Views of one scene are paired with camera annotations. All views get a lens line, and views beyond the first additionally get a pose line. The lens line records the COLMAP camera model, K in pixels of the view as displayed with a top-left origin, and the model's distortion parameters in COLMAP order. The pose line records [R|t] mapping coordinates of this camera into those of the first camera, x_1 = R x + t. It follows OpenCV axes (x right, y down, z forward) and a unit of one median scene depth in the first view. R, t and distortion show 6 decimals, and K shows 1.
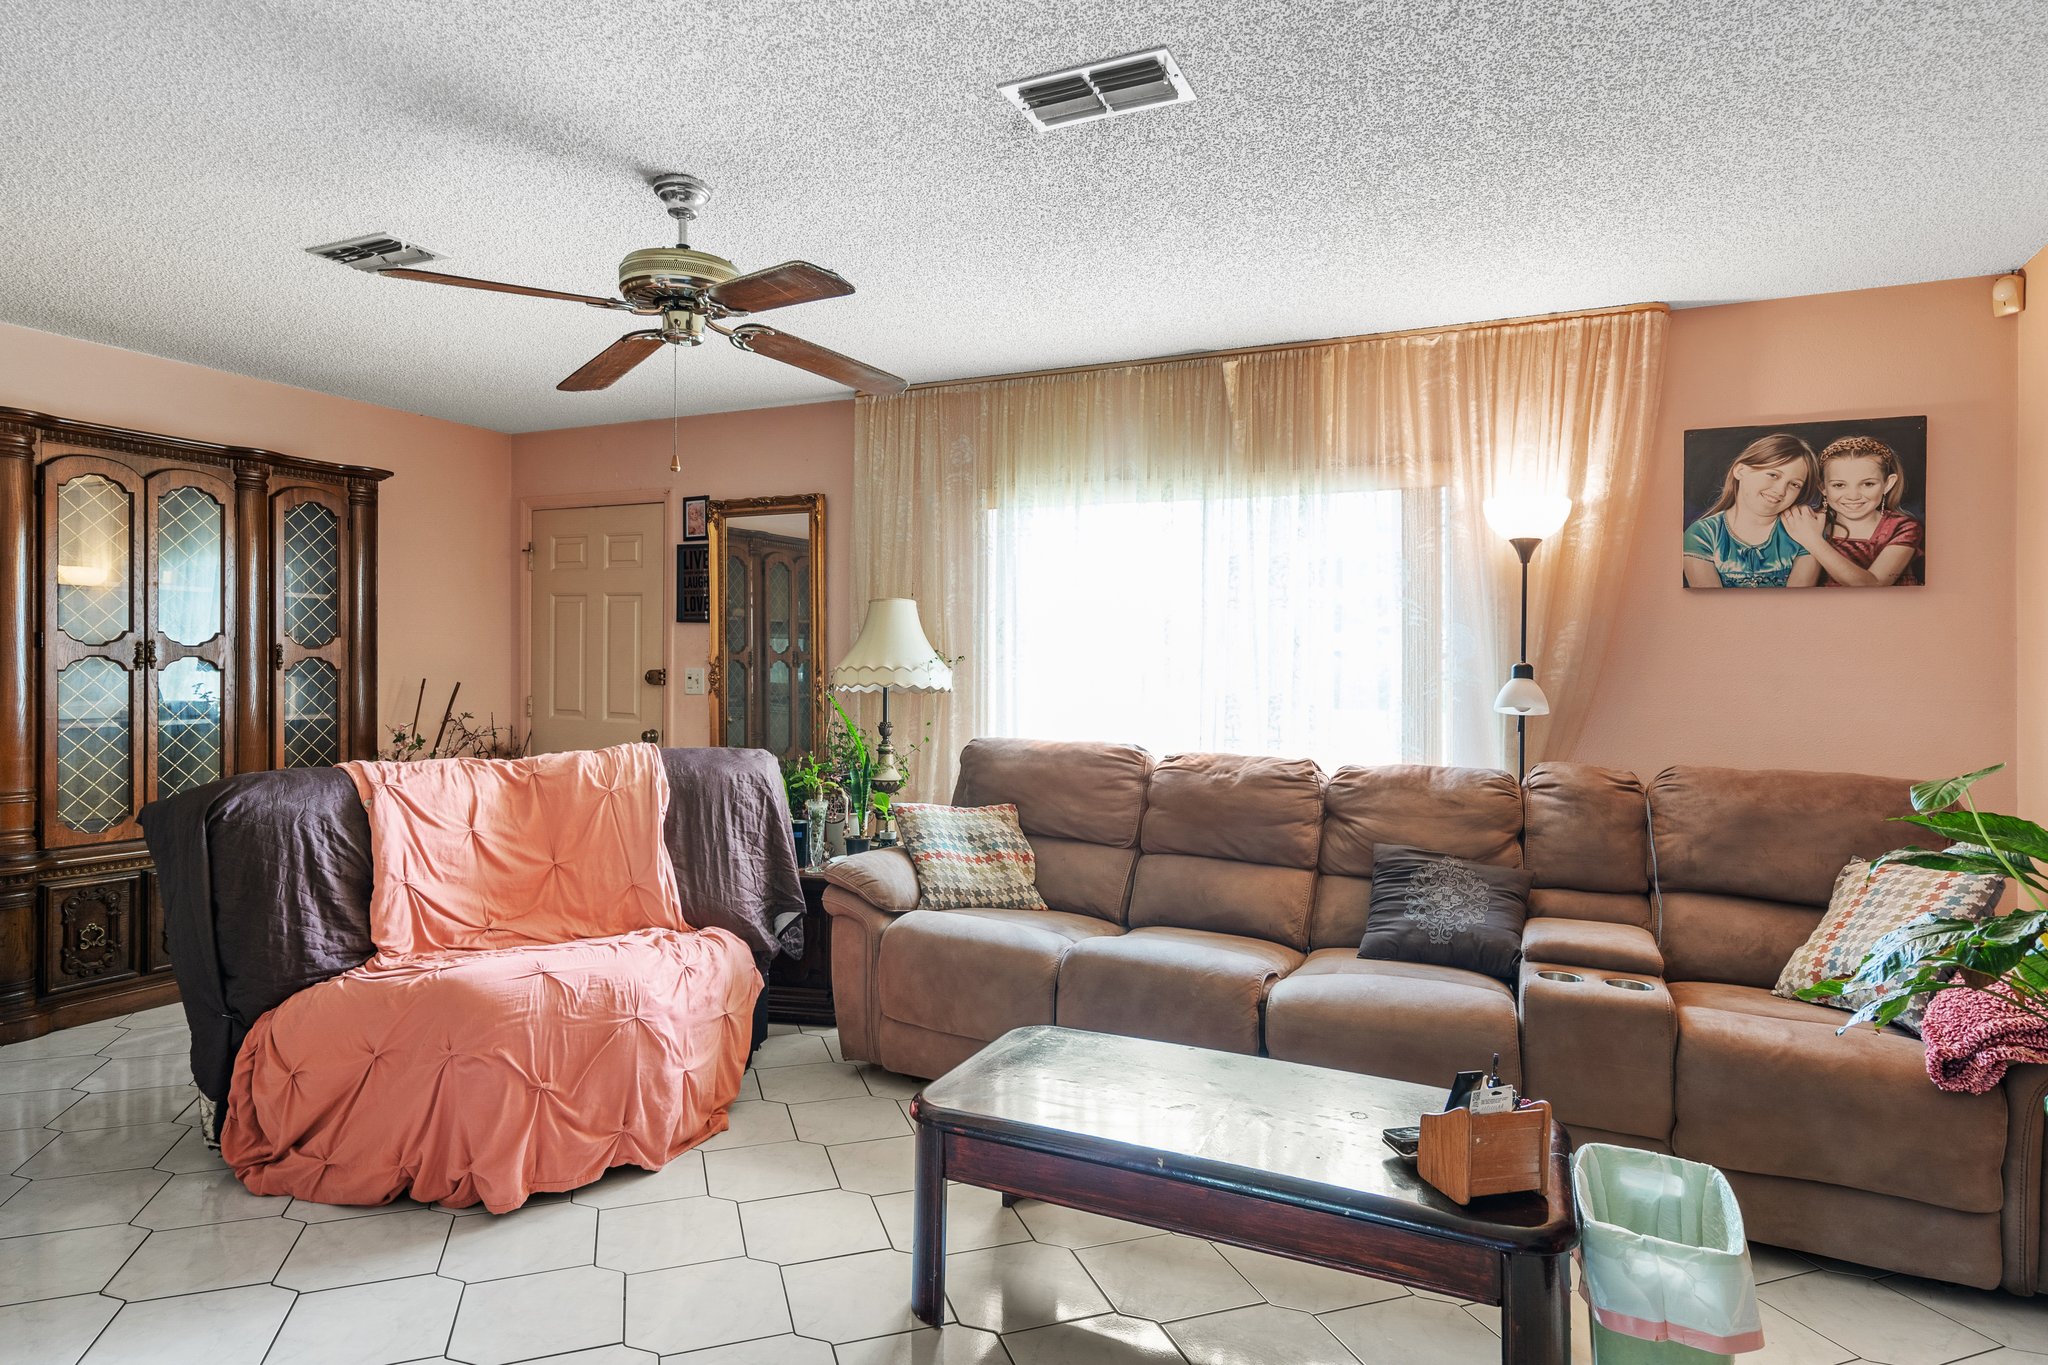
lens RADIAL K [[1120.7, 0, 1025.2], [0, 1120.7, 669.4], [0, 0, 1]] dist [-0.004924, -0.001393]
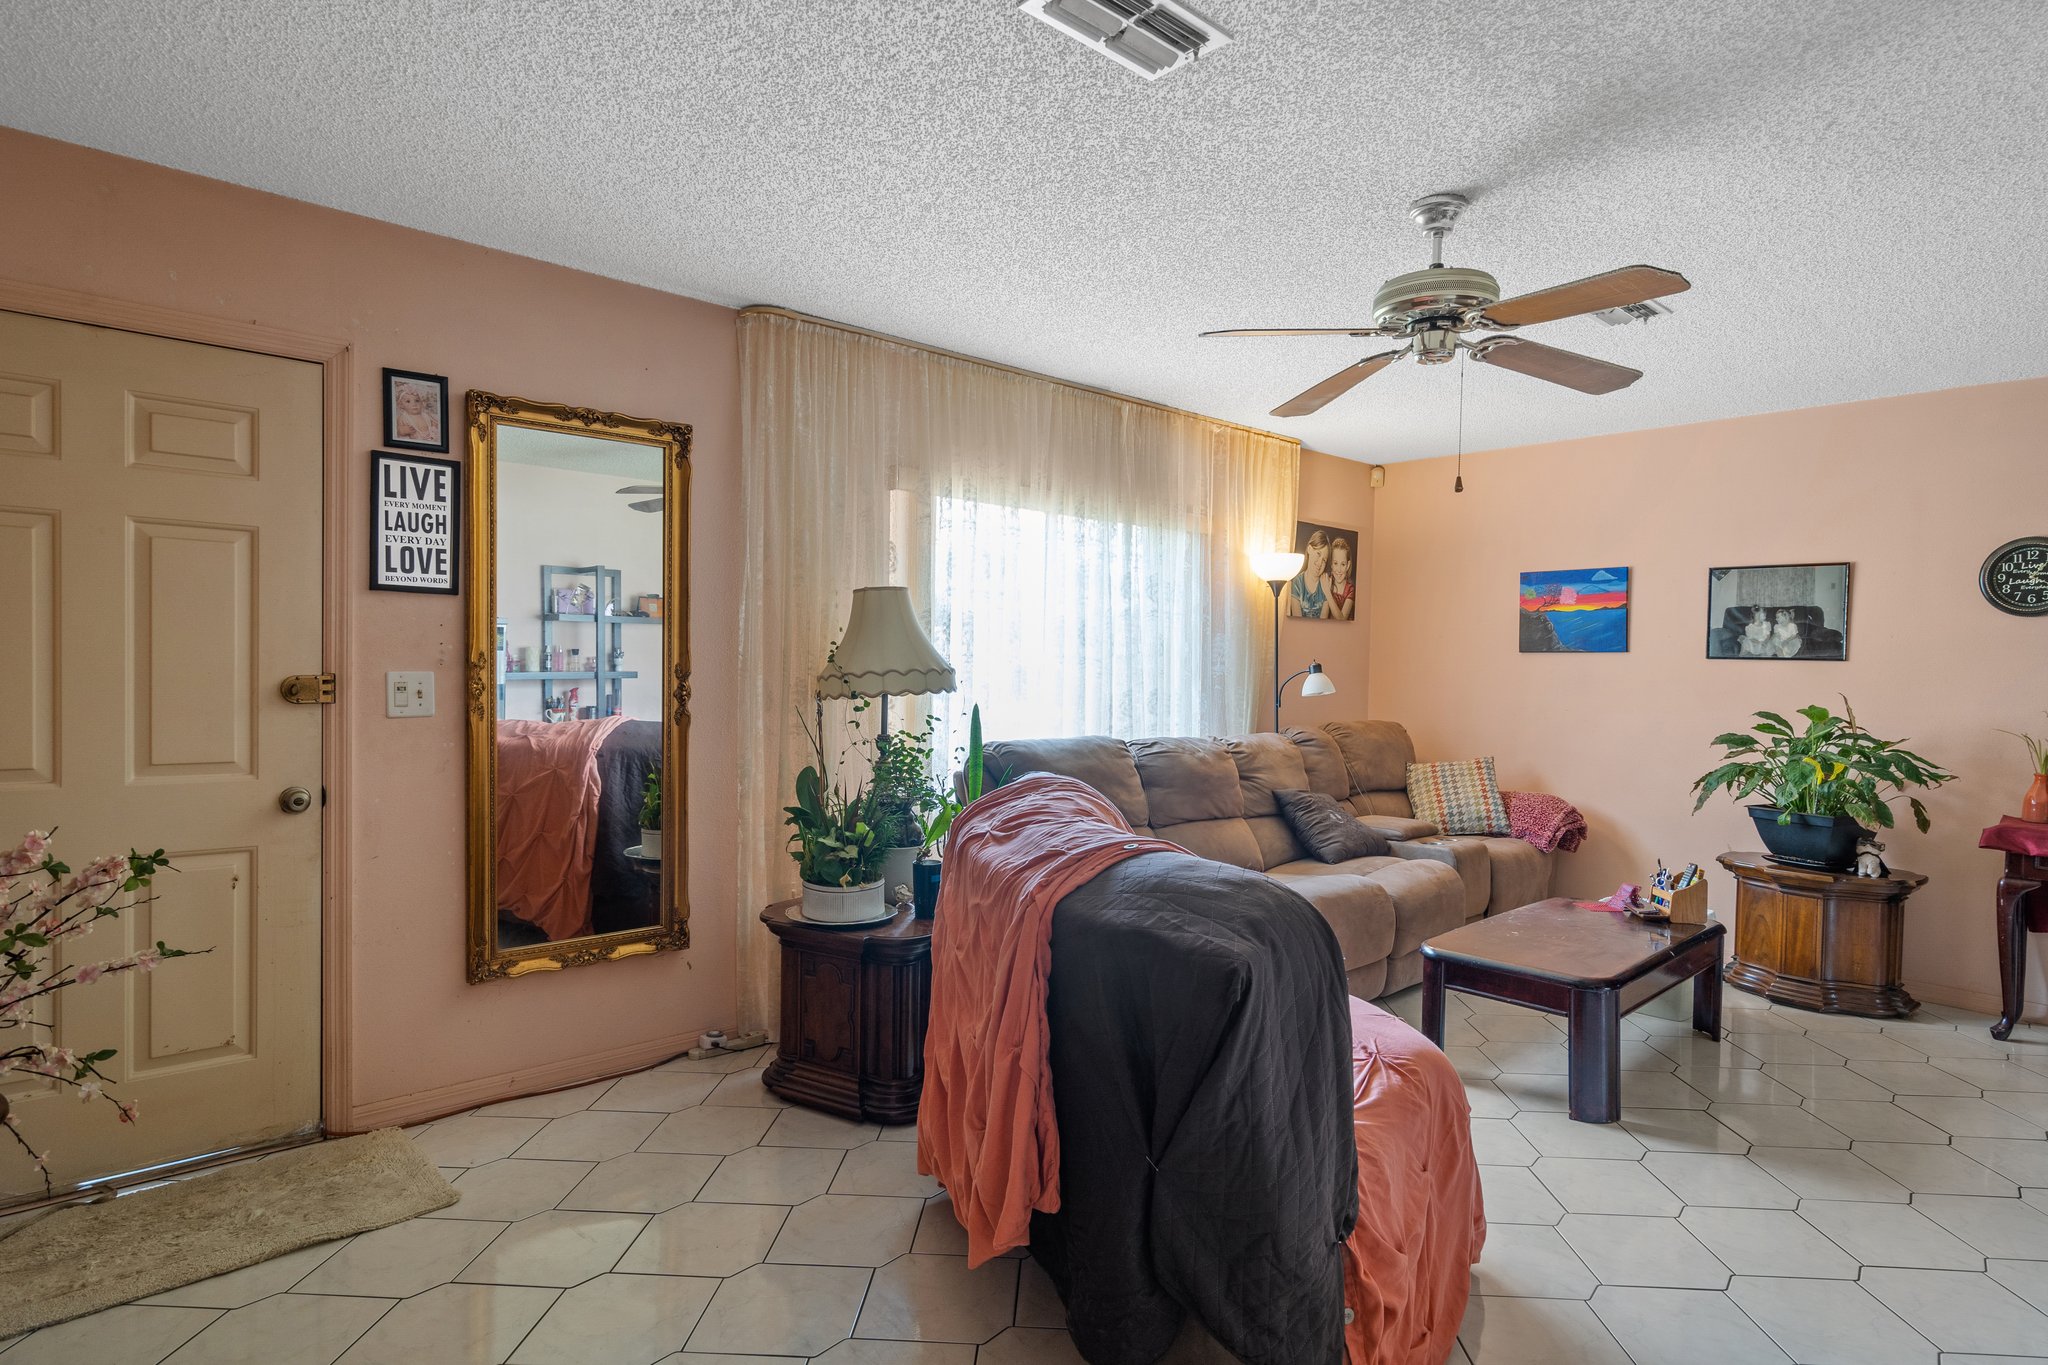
lens RADIAL K [[1120.7, 0, 1027.4], [0, 1120.7, 675.6], [0, 0, 1]] dist [-0.004924, -0.001393]
pose [[0.366769, -0.013201, 0.930219, -1.131132], [0.004396, 0.999913, 0.012456, -0.007898], [-0.930302, -0.000479, 0.366795, 0.786304]]
